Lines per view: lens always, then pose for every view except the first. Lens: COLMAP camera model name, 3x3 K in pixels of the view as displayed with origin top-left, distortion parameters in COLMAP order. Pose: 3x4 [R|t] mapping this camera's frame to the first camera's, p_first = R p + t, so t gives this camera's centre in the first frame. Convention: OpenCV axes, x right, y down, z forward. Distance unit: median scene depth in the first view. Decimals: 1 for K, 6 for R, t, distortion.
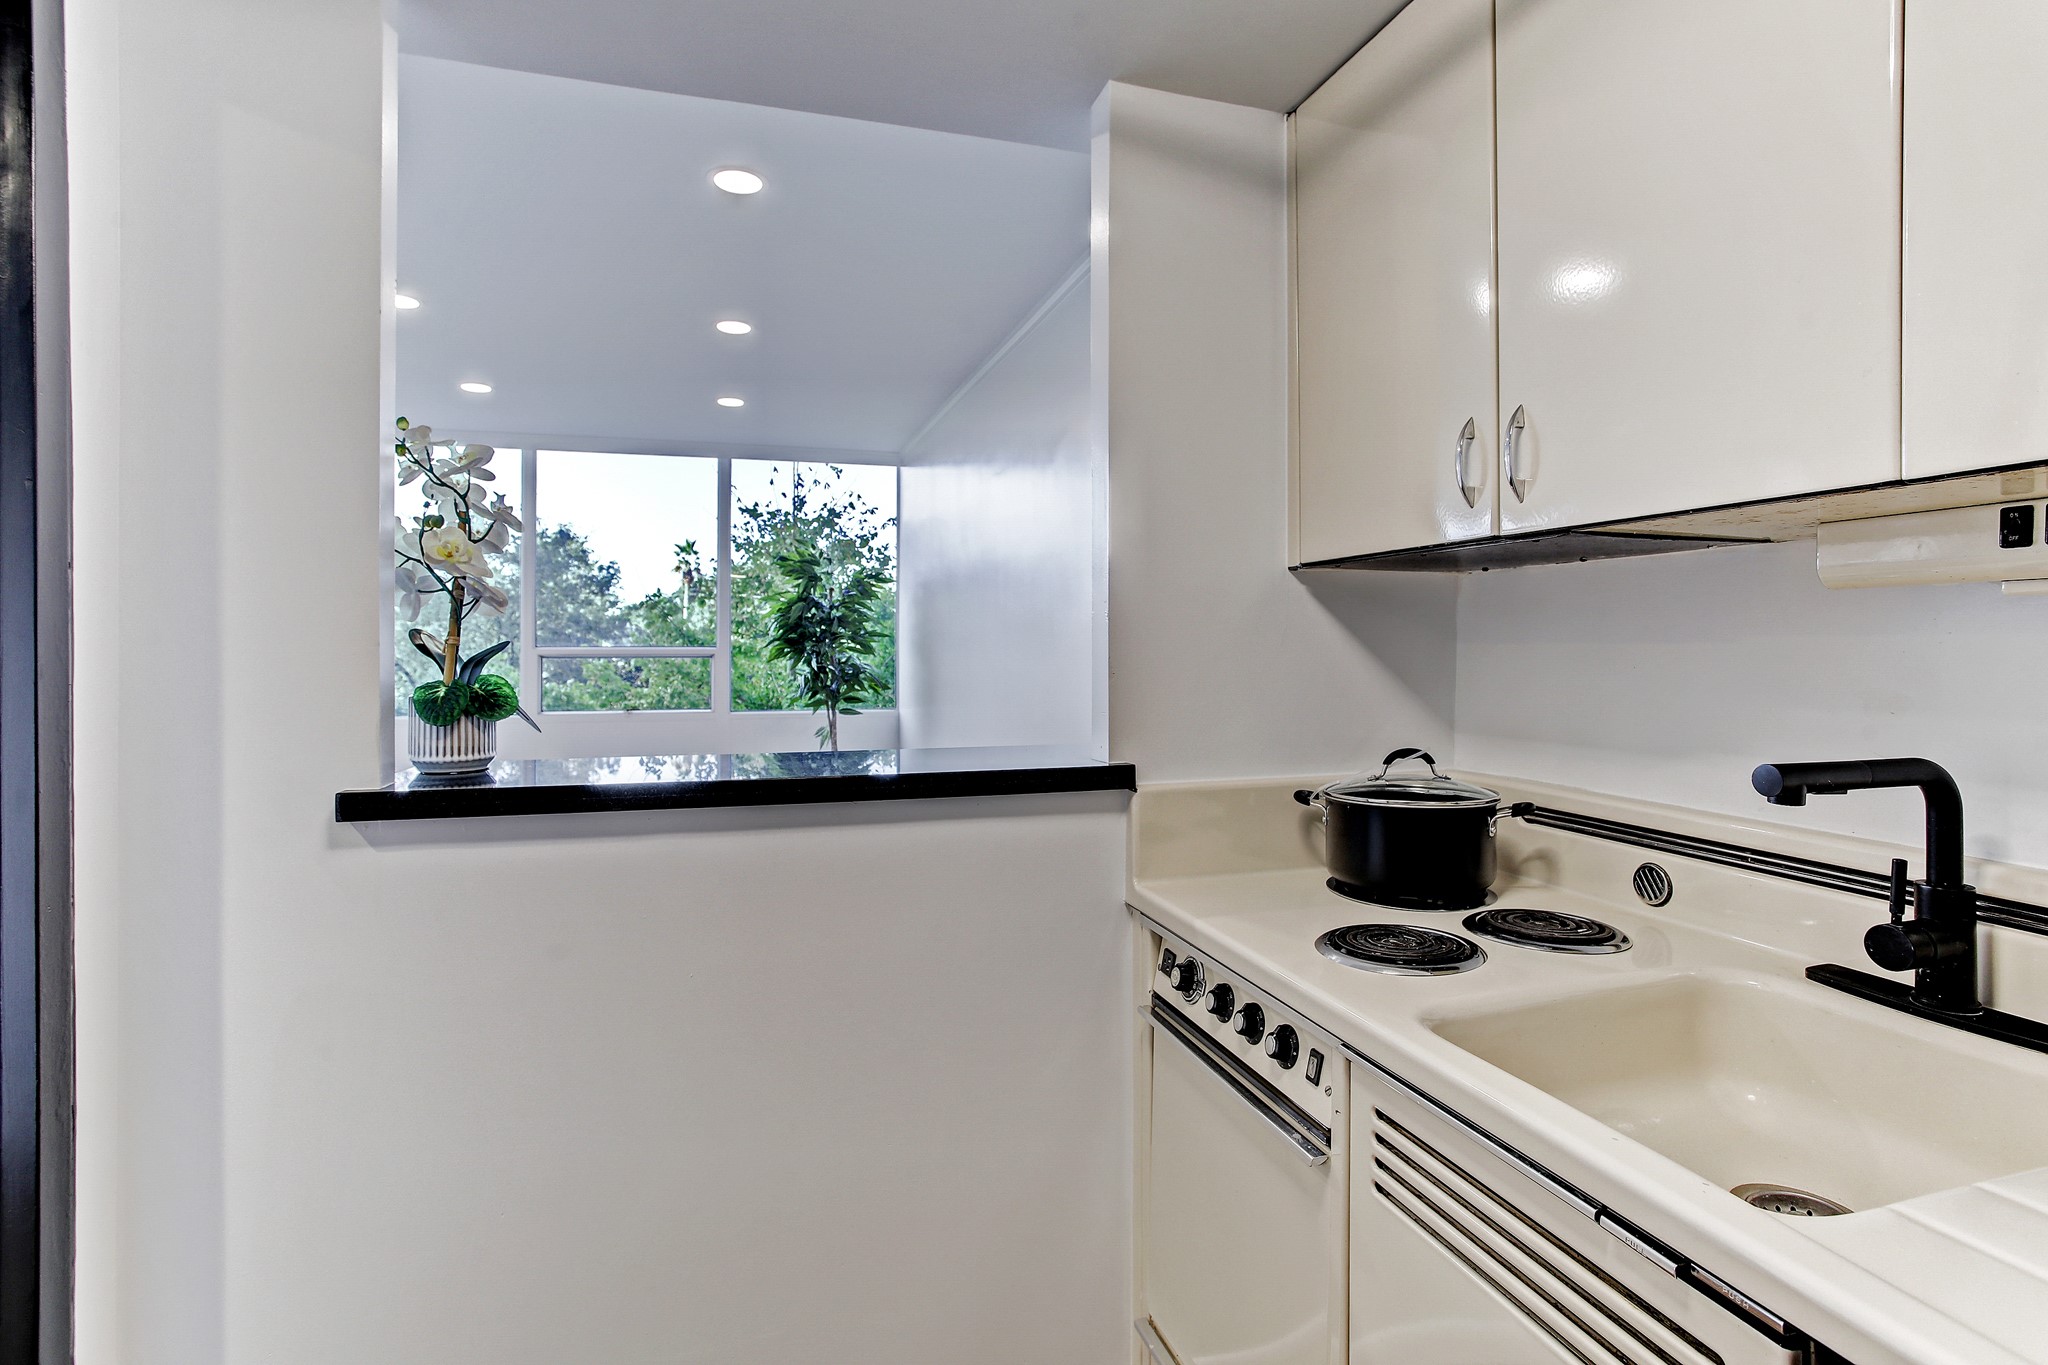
lens RADIAL K [[1018.4, 0, 1026.9], [0, 1018.4, 630.1], [0, 0, 1]] dist [-0.025317, -0.000014]
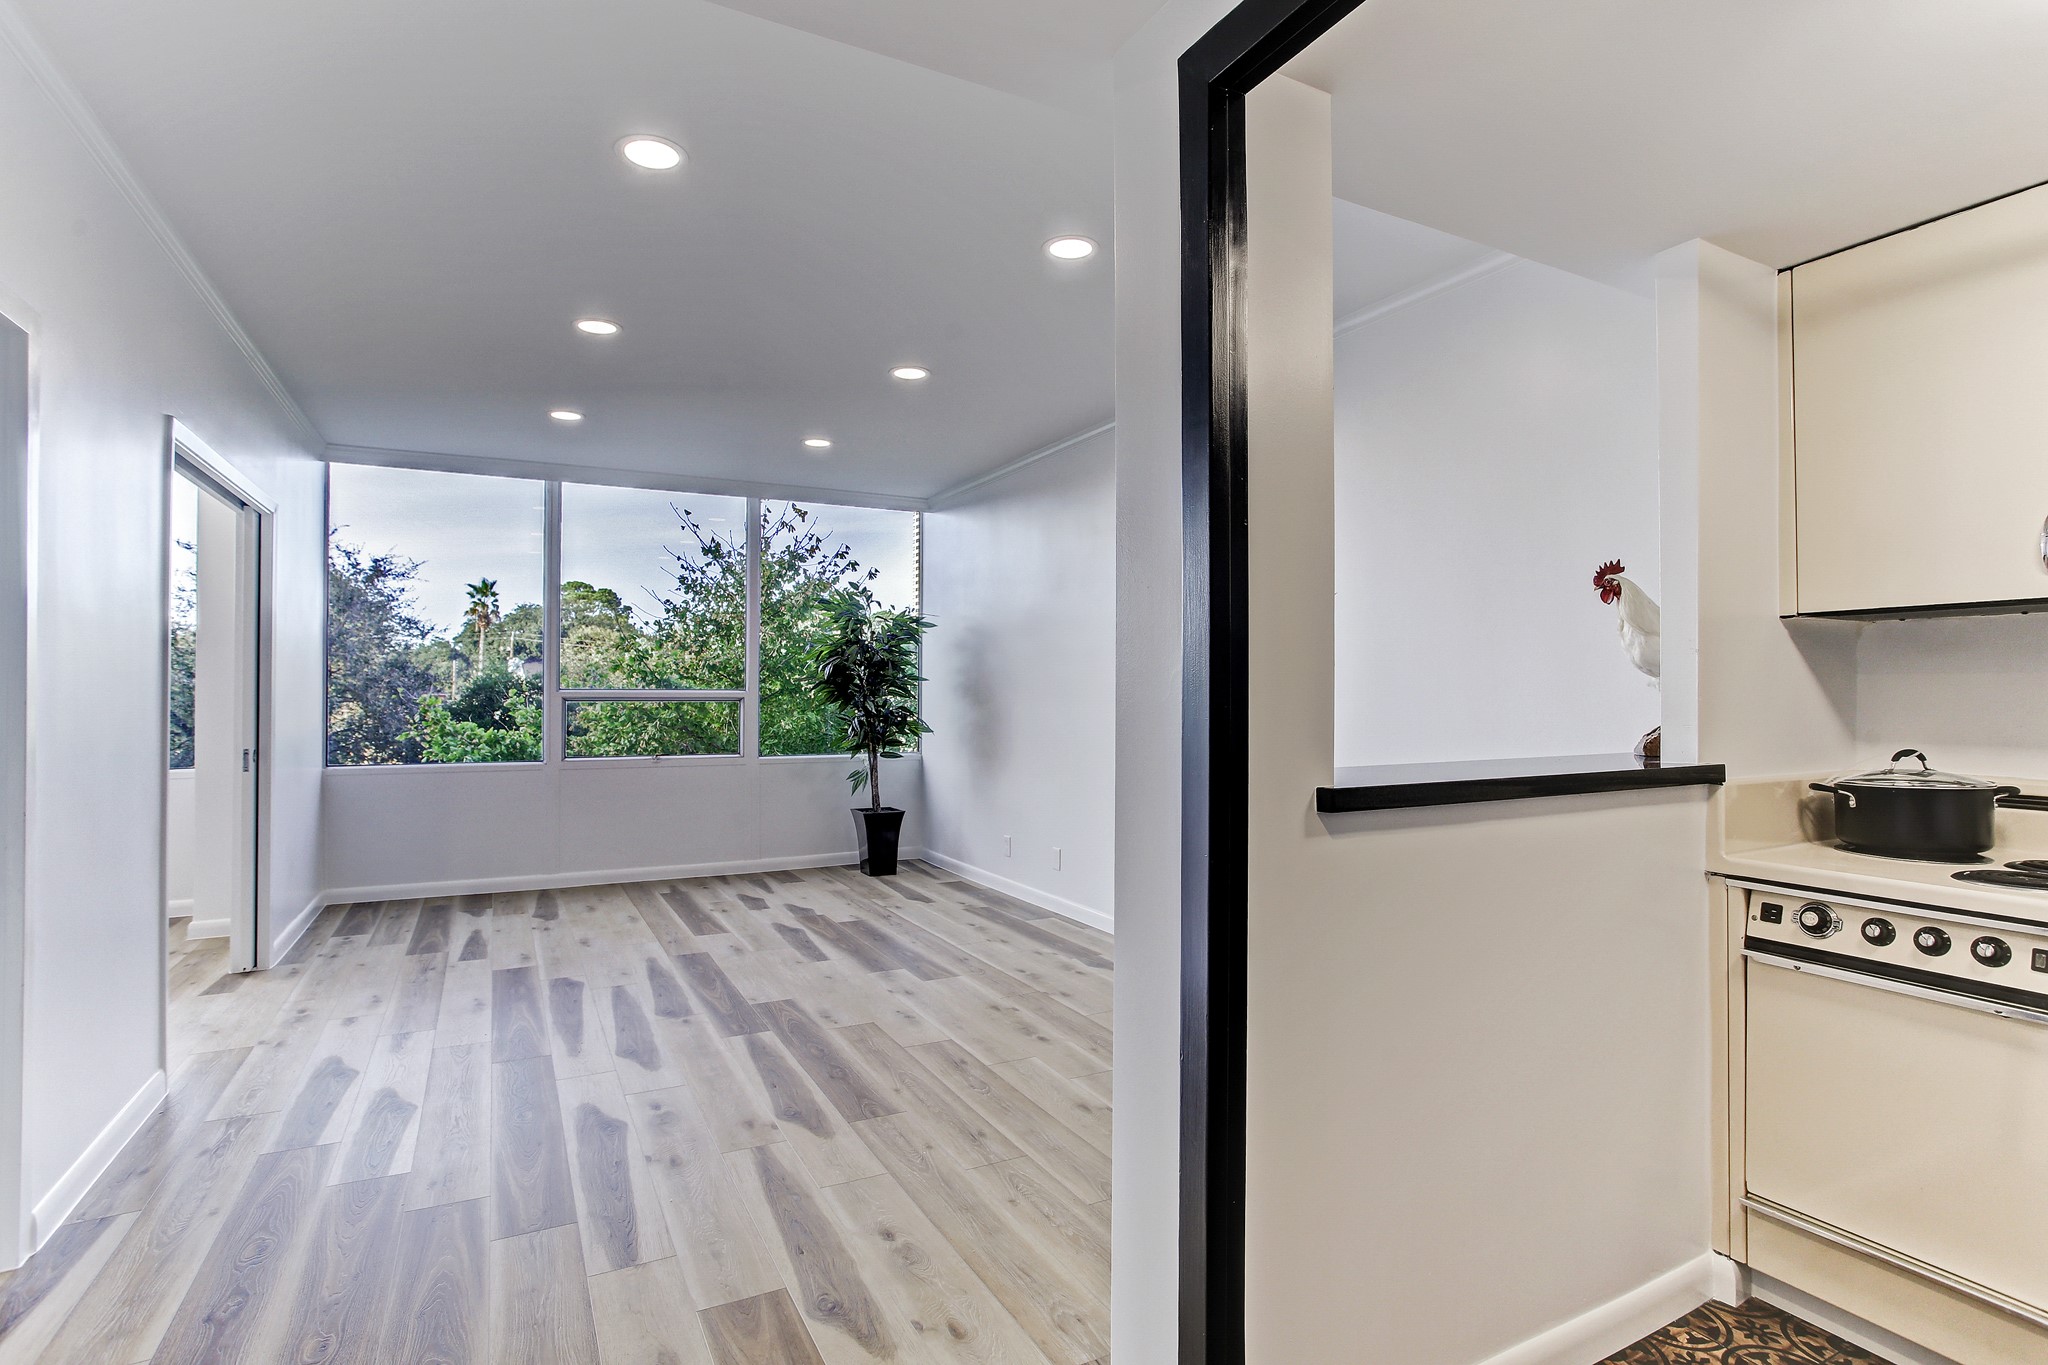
lens RADIAL K [[1025.8, 0, 1040.3], [0, 1025.8, 663.4], [0, 0, 1]] dist [-0.067316, 0.046722]
pose [[0.979708, 0.008398, 0.200254, -0.227325], [-0.005031, 0.999837, -0.017317, 0.006631], [-0.200367, 0.015958, 0.979591, -0.020237]]
